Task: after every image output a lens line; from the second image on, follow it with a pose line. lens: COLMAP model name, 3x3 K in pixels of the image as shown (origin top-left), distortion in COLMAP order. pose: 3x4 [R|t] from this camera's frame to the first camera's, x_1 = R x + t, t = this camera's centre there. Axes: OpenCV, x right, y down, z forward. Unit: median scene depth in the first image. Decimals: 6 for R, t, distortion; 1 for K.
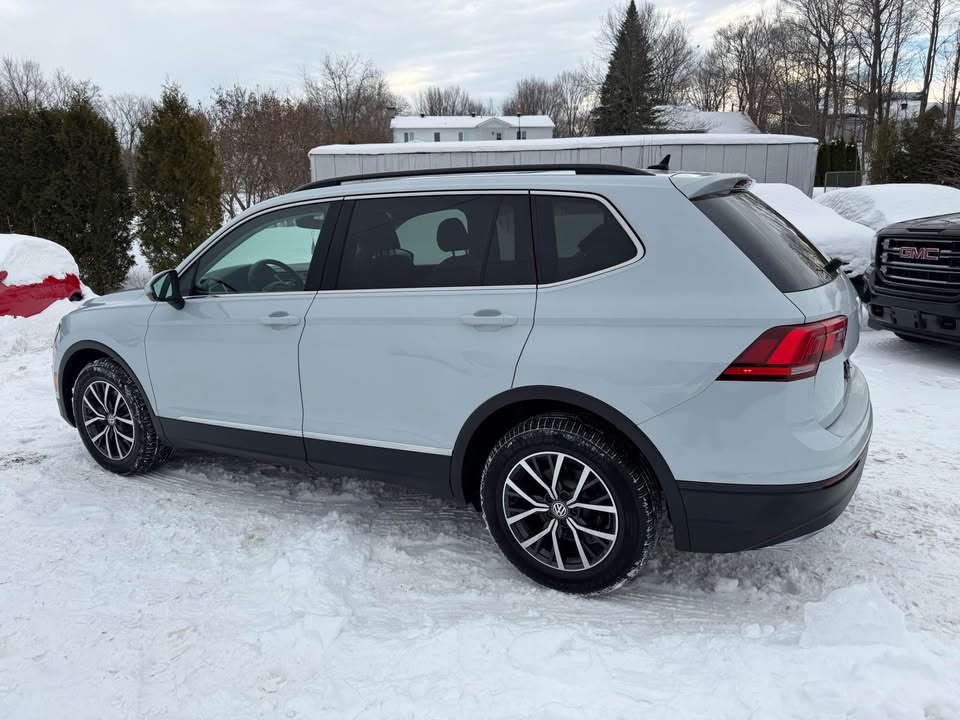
lens RADIAL K [[685.1, 0, 477.5], [0, 685.1, 350.7], [0, 0, 1]] dist [0.030976, -0.034725]
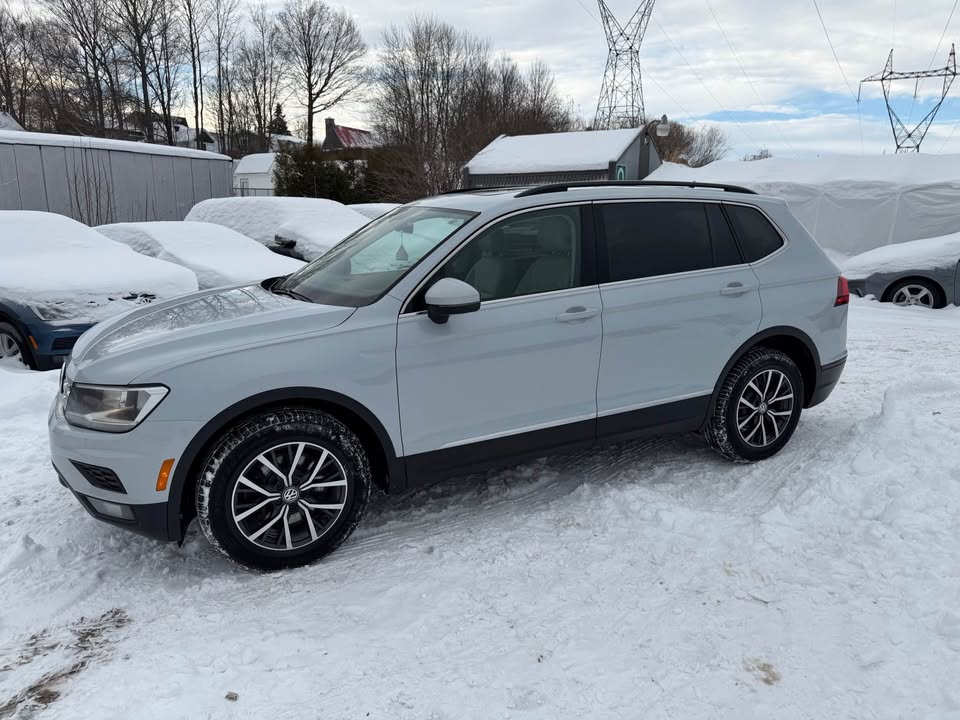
lens RADIAL K [[685.1, 0, 475.9], [0, 685.1, 368.0], [0, 0, 1]] dist [0.030976, -0.034725]
pose [[0.555196, -0.161173, 0.815954, -0.685122], [0.157937, 0.983624, 0.086828, -0.043642], [-0.816587, 0.080663, 0.571559, 0.286382]]
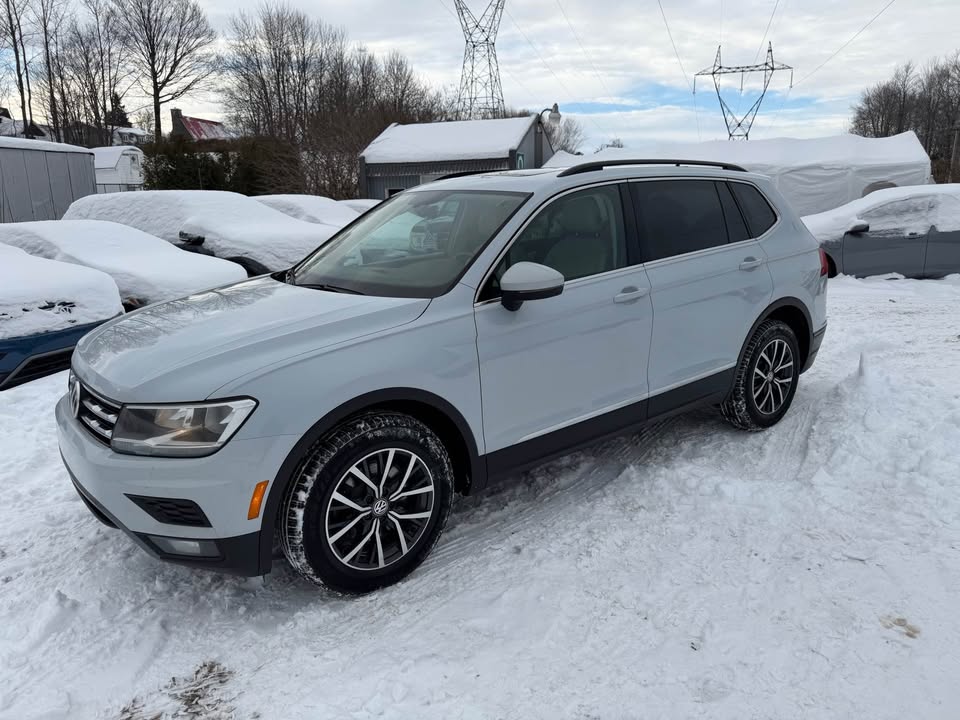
lens RADIAL K [[685.1, 0, 480.4], [0, 685.1, 360.9], [0, 0, 1]] dist [0.030976, -0.034725]
pose [[0.377741, -0.195525, 0.905031, -0.732961], [0.206236, 0.970661, 0.123625, -0.067104], [-0.902651, 0.139952, 0.406983, 0.432200]]
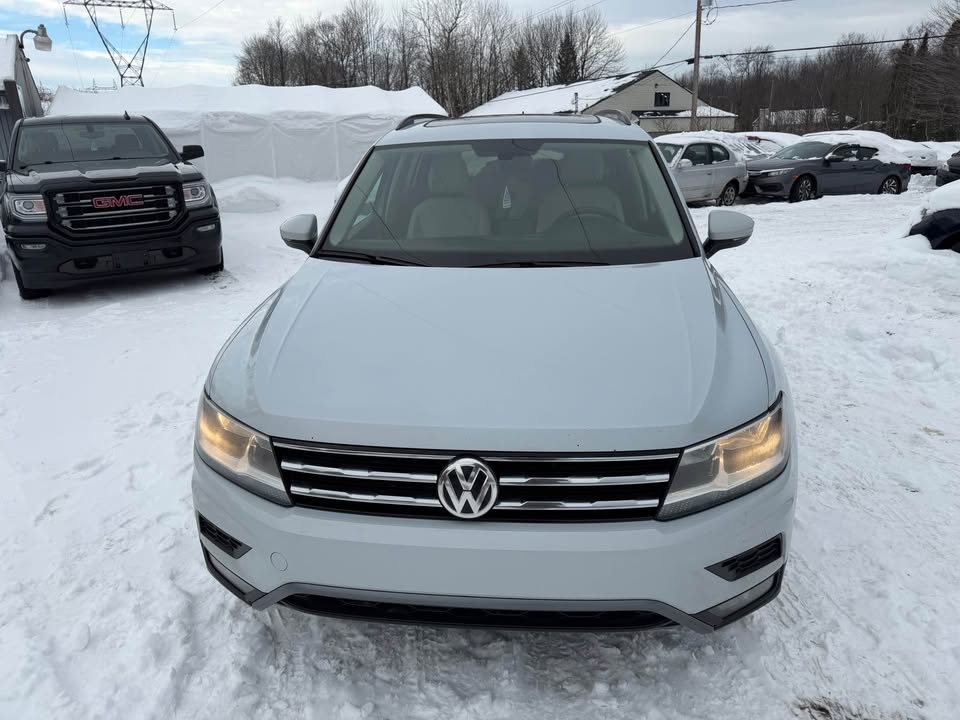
lens RADIAL K [[685.1, 0, 479.7], [0, 685.1, 356.0], [0, 0, 1]] dist [0.030976, -0.034725]
pose [[-0.408789, -0.249336, 0.877908, -0.657864], [0.222602, 0.905661, 0.360870, -0.191089], [-0.885065, 0.342944, -0.314722, 0.940085]]
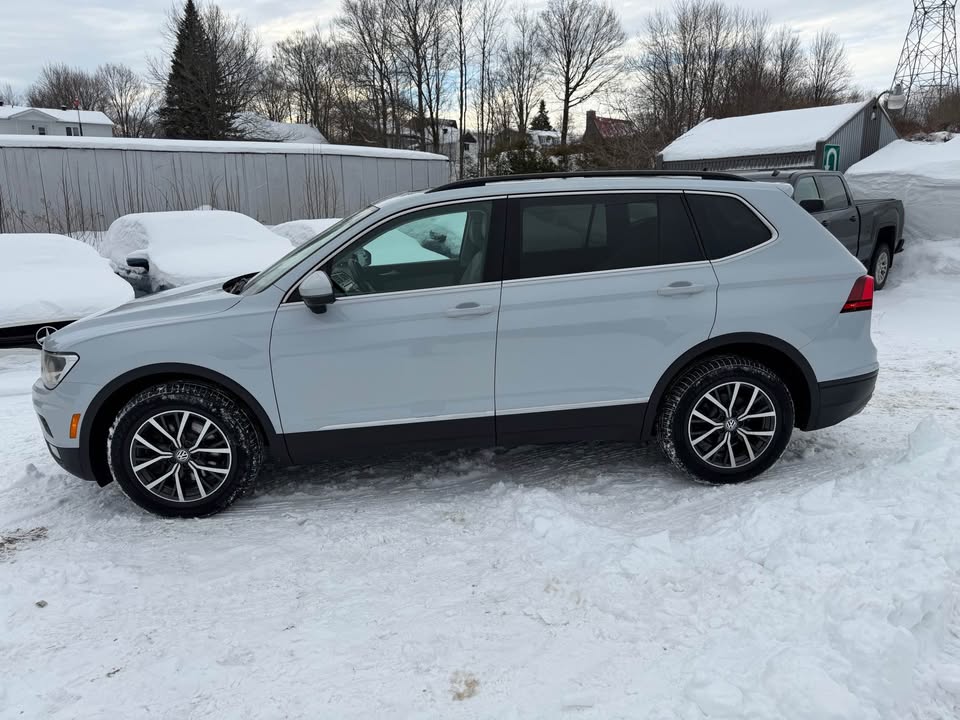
lens RADIAL K [[685.1, 0, 477.0], [0, 685.1, 366.7], [0, 0, 1]] dist [0.030976, -0.034725]
pose [[0.819833, -0.123140, 0.559205, -0.479638], [0.118150, 0.991966, 0.045220, -0.002351], [-0.560280, 0.028997, 0.827795, 0.063191]]
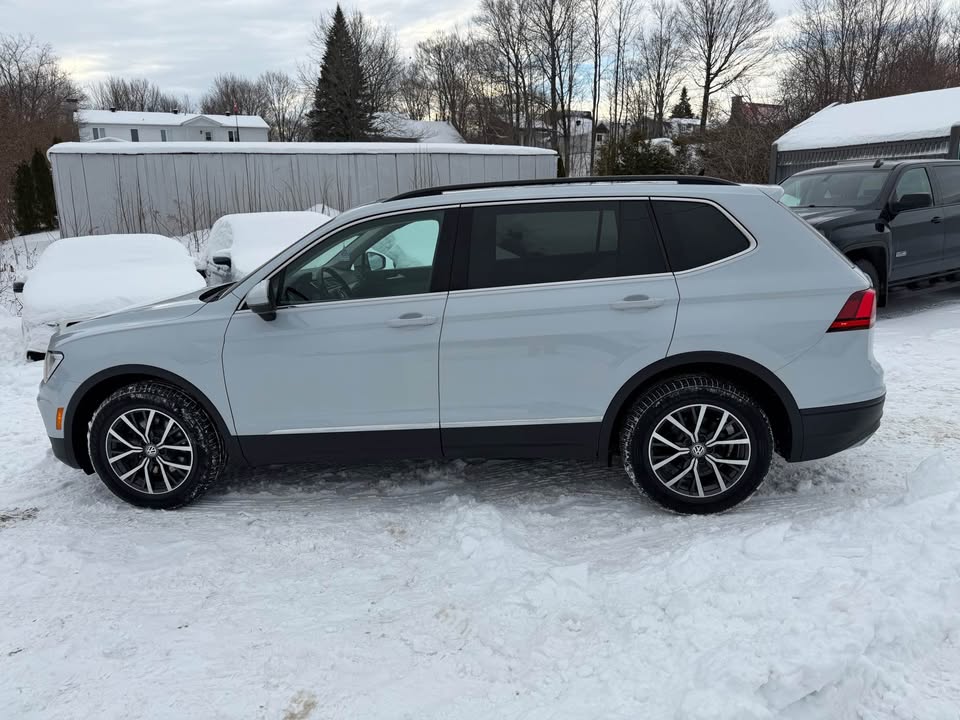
lens RADIAL K [[685.1, 0, 478.7], [0, 685.1, 354.9], [0, 0, 1]] dist [0.030976, -0.034725]
pose [[0.915025, -0.092511, 0.392646, -0.332566], [0.092260, 0.995543, 0.019555, -0.002047], [-0.392705, 0.018332, 0.919482, -0.004483]]
